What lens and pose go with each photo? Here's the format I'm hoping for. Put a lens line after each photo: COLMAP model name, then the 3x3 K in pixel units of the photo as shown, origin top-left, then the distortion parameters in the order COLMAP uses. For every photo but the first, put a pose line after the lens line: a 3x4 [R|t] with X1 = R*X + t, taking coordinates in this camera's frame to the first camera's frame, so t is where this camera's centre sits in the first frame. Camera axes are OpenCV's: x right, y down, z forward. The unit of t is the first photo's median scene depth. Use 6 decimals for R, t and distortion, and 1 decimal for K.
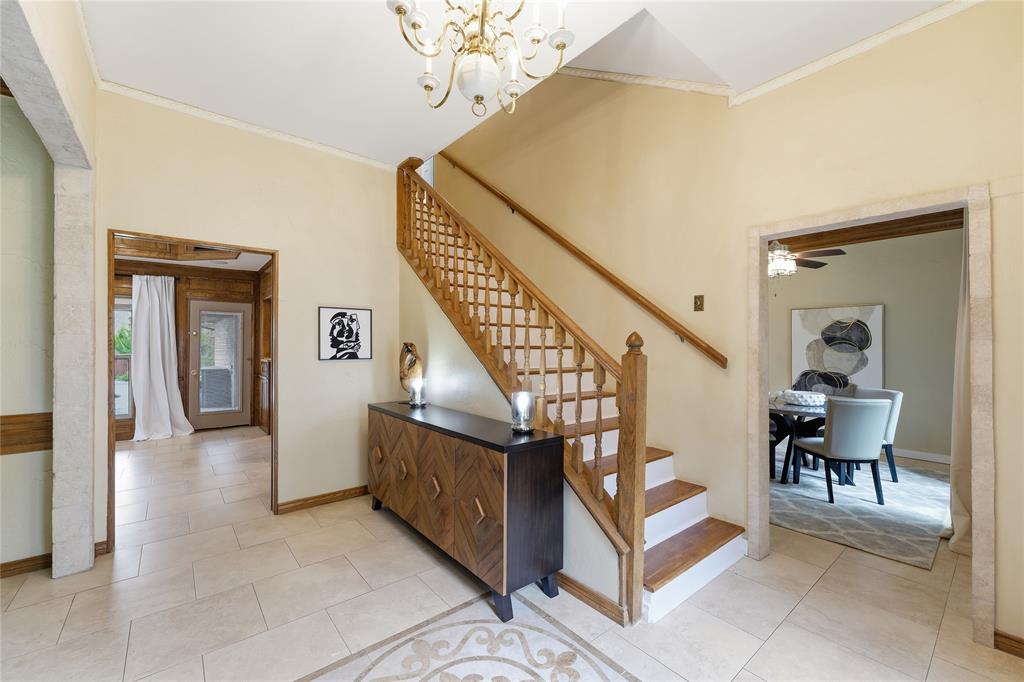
lens RADIAL K [[413.6, 0, 510.0], [0, 413.6, 343.7], [0, 0, 1]] dist [0.001563, 0.000116]
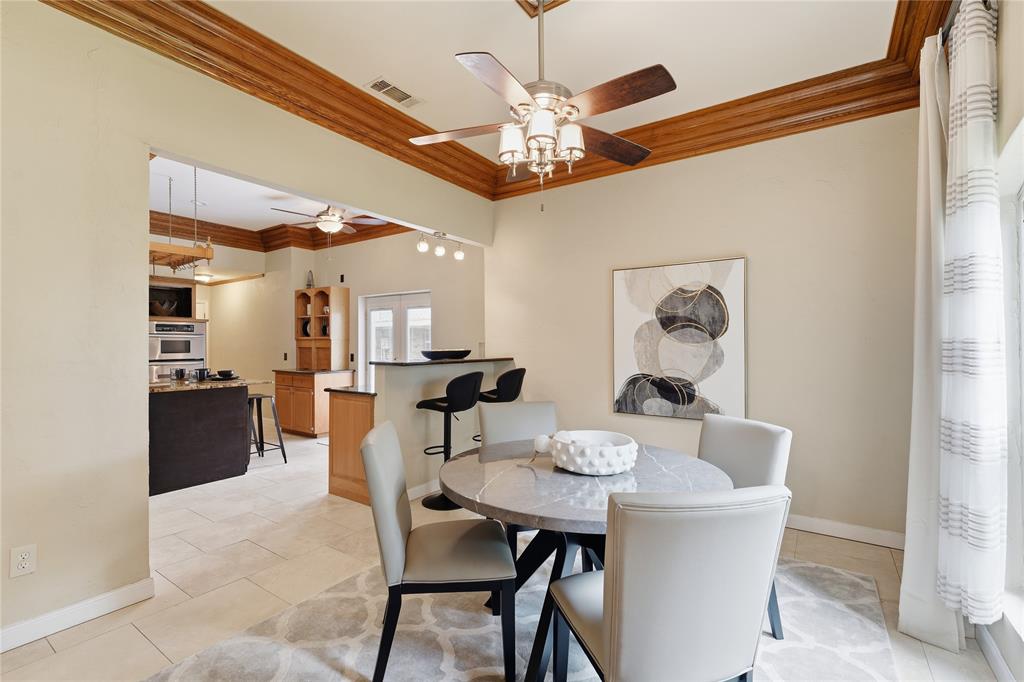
lens RADIAL K [[461.1, 0, 507.0], [0, 461.1, 345.1], [0, 0, 1]] dist [0.016911, 0.000072]
pose [[0.962333, -0.010146, 0.271684, 0.386771], [0.007740, 0.999921, 0.009924, 0.015885], [-0.271763, -0.007447, 0.962335, 0.447489]]
